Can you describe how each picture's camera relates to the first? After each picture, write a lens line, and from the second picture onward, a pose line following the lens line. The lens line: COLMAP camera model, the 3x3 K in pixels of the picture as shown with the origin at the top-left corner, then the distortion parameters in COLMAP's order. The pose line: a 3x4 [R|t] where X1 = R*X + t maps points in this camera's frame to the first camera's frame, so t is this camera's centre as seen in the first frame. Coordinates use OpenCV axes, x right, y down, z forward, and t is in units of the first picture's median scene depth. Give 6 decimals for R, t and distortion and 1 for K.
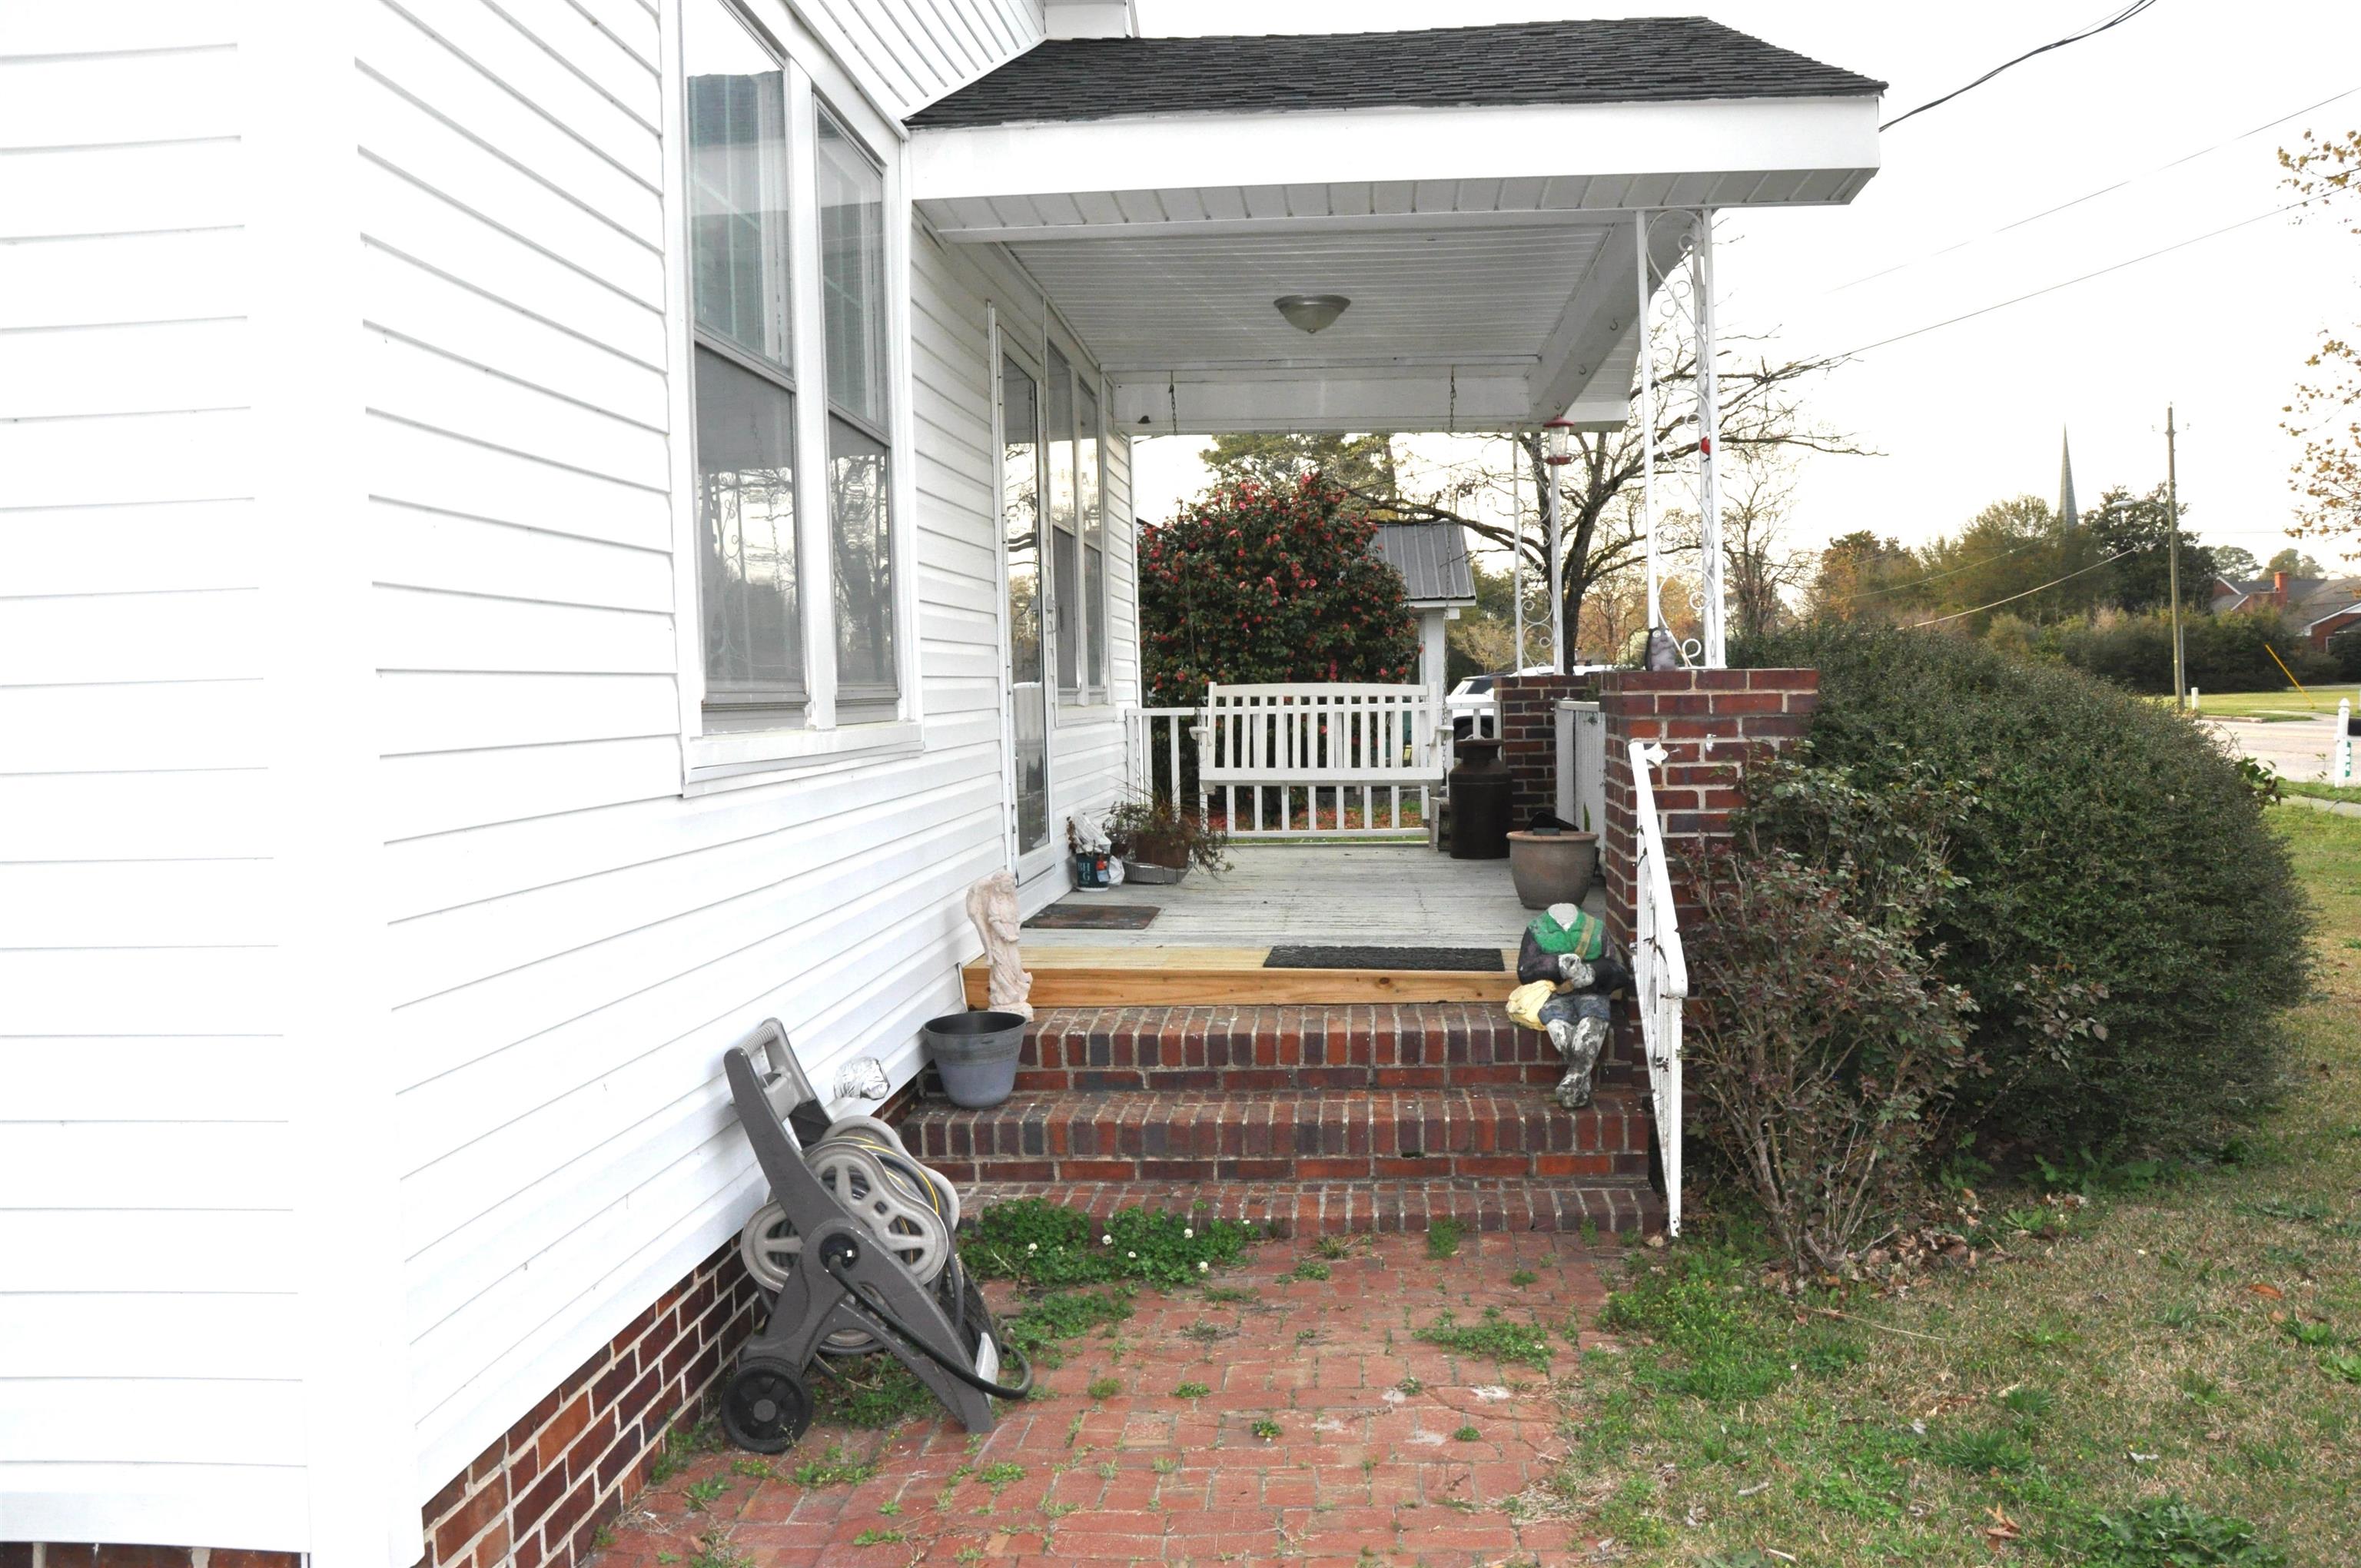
lens RADIAL K [[1956.4, 0, 1187.5], [0, 1956.4, 780.1], [0, 0, 1]] dist [-0.135027, 0.139522]
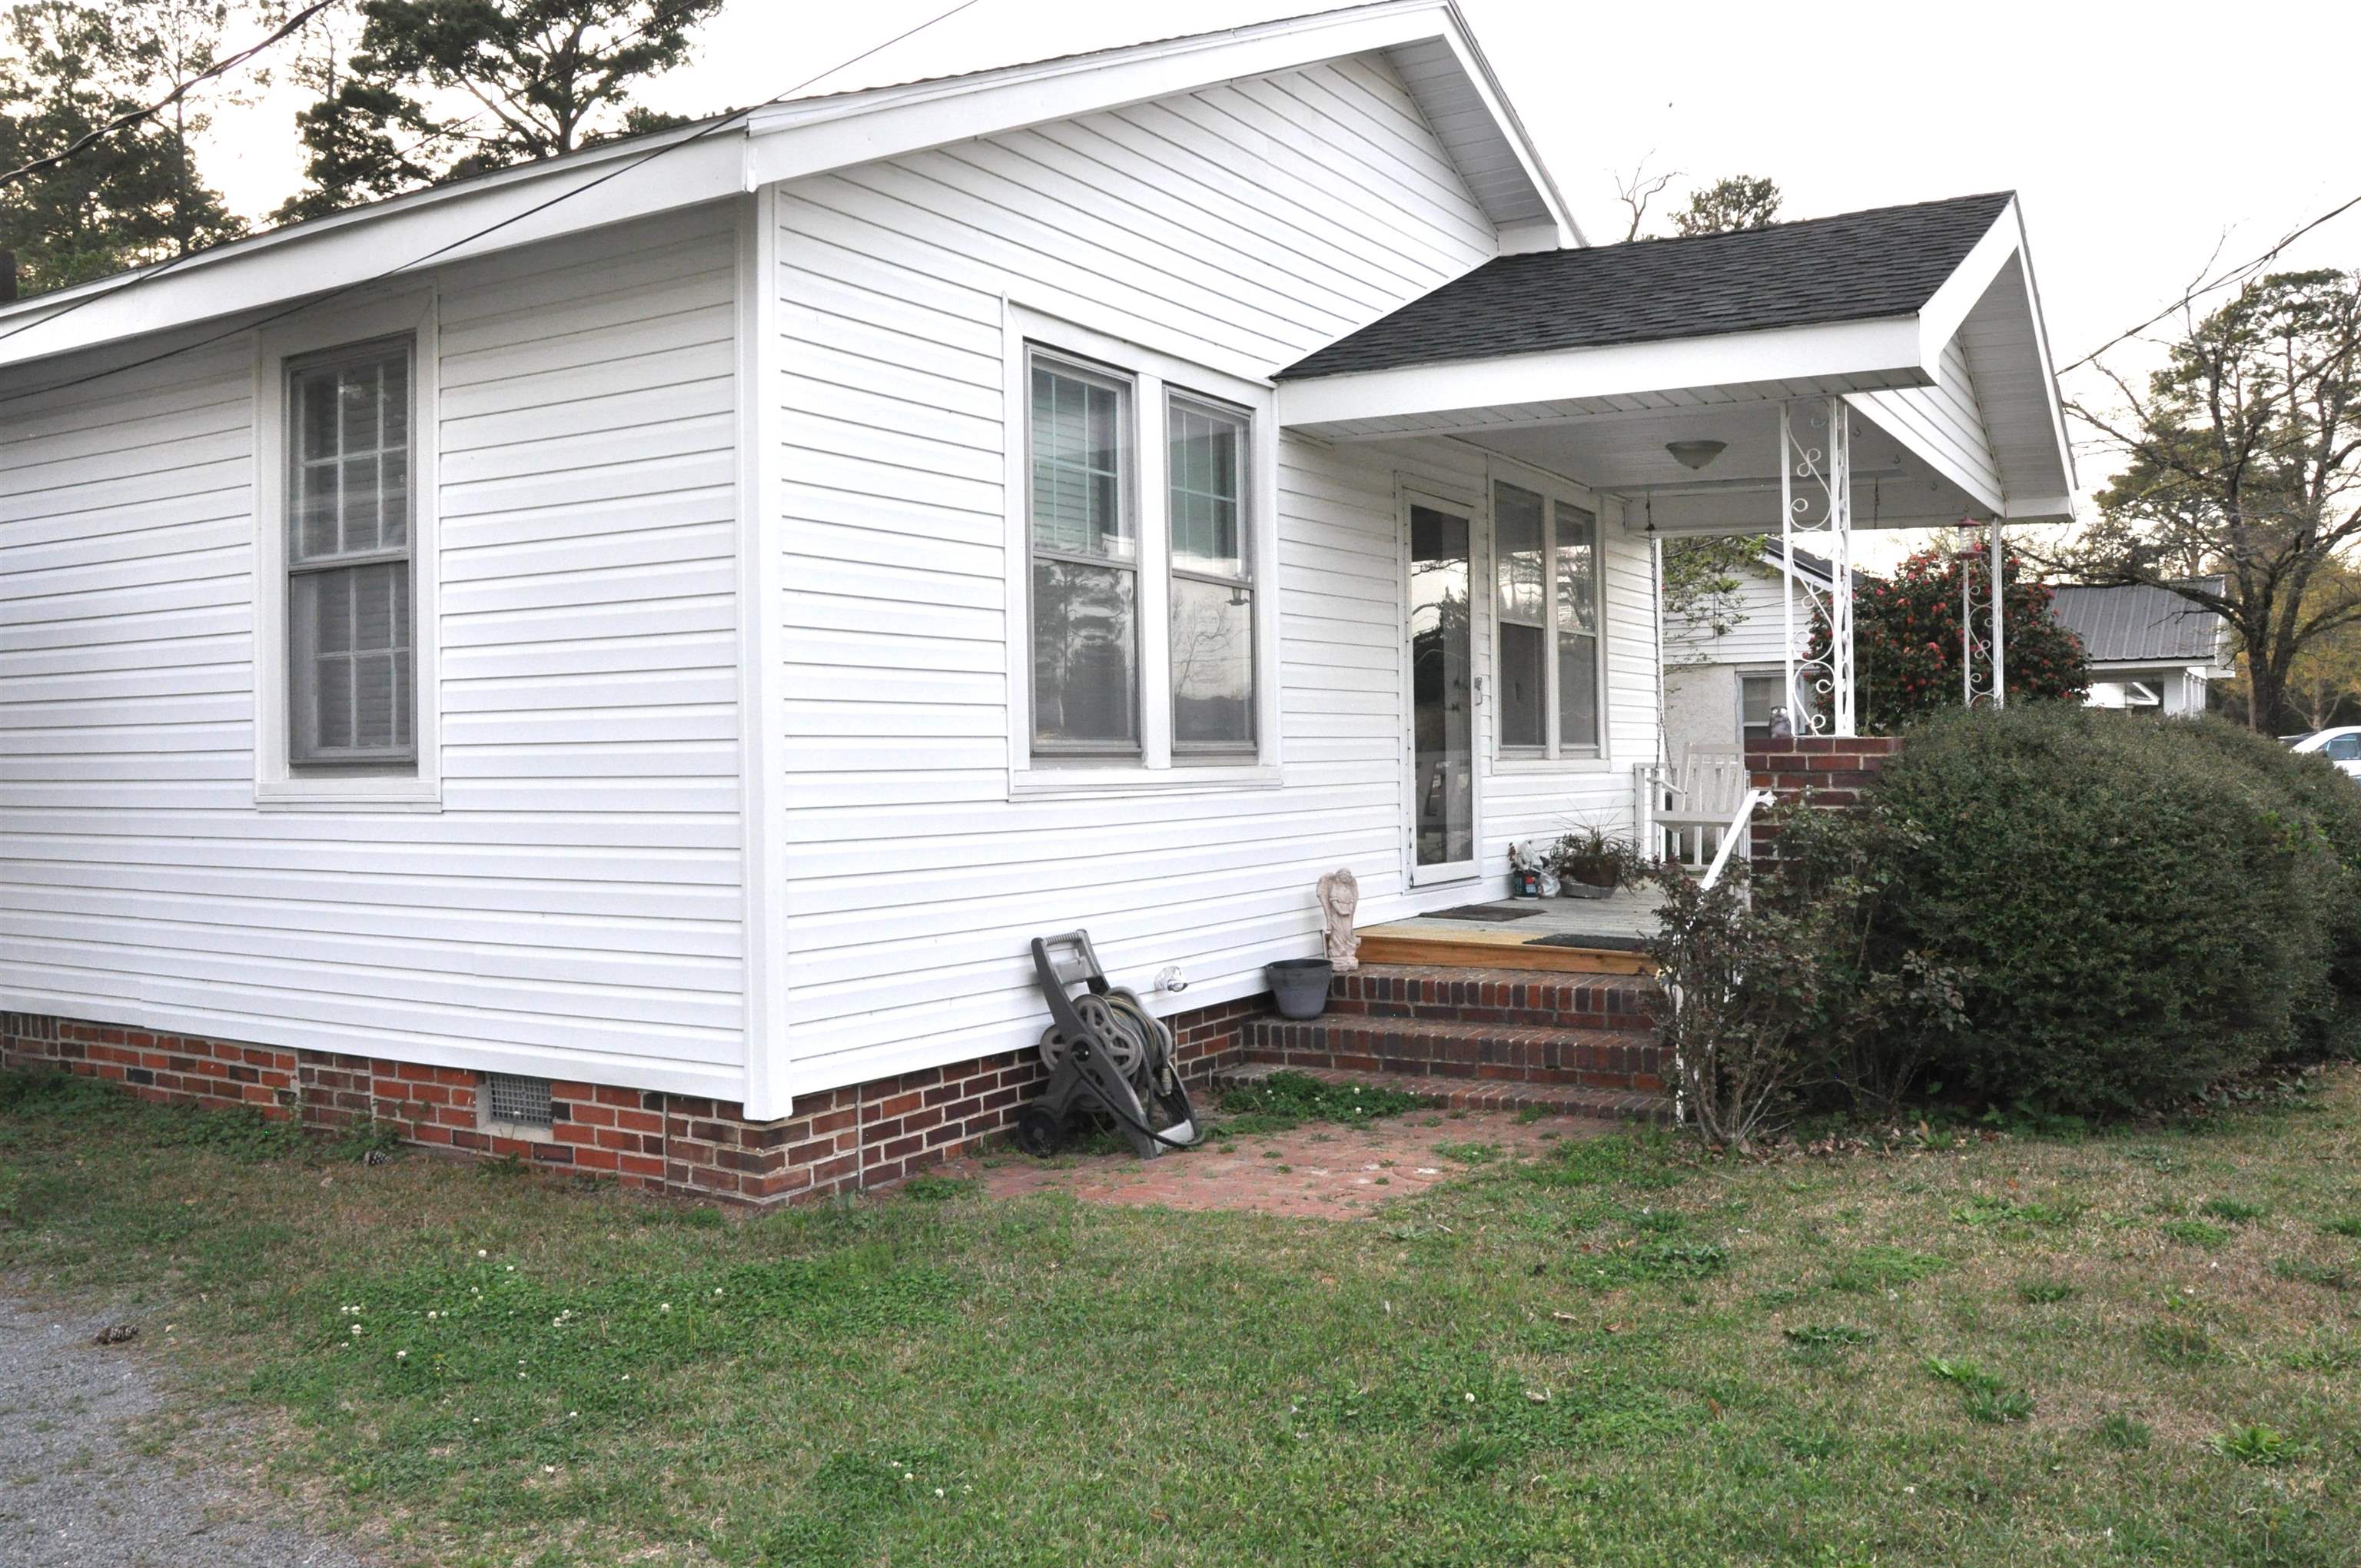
lens RADIAL K [[1956.4, 0, 1178.6], [0, 1956.4, 780.1], [0, 0, 1]] dist [-0.135027, 0.139522]
pose [[0.897371, 0.019735, -0.440834, 0.474741], [-0.031090, 0.999344, -0.018550, 0.011820], [0.440179, 0.030352, 0.897397, -0.418692]]
